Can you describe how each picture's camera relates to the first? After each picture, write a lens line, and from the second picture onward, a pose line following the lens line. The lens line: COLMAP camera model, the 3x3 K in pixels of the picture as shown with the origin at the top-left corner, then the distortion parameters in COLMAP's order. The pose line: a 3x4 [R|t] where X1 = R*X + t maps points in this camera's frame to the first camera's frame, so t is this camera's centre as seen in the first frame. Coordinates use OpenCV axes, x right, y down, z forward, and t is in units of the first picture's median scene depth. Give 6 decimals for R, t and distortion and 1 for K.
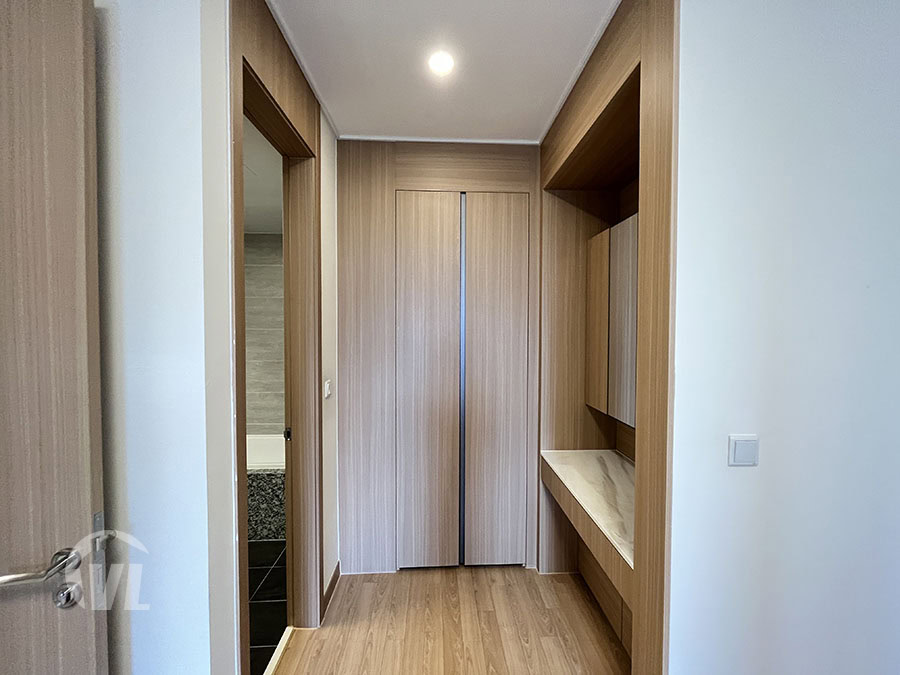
lens RADIAL K [[362.0, 0, 450.0], [0, 362.0, 337.5], [0, 0, 1]] dist [0.000338, -0.000003]
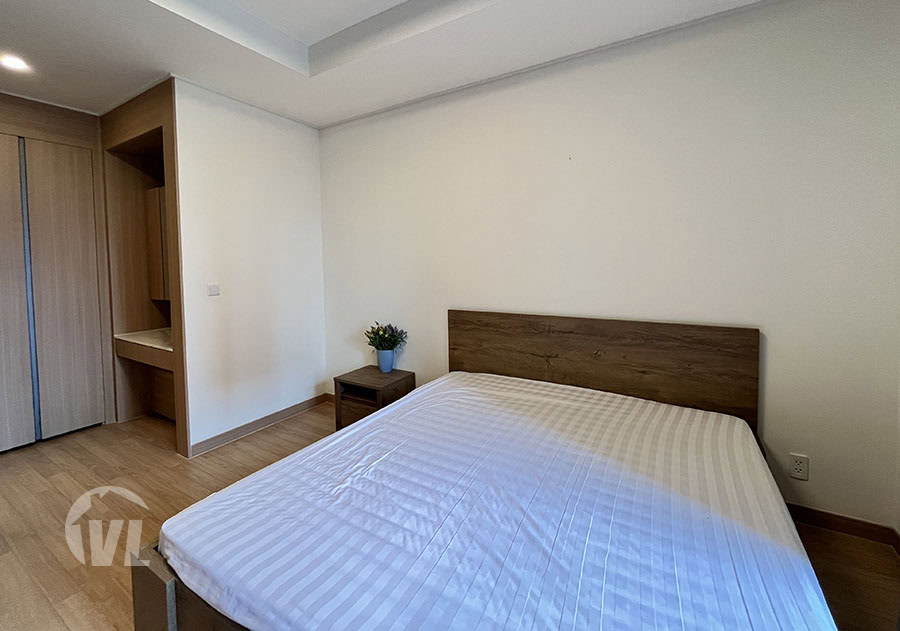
lens RADIAL K [[386.6, 0, 446.3], [0, 386.6, 273.9], [0, 0, 1]] dist [-0.001714, -0.000697]
pose [[0.554595, -0.041516, 0.831084, -0.272035], [0.046168, 0.998751, 0.019083, 0.103400], [-0.830839, 0.027786, 0.555819, -0.918966]]
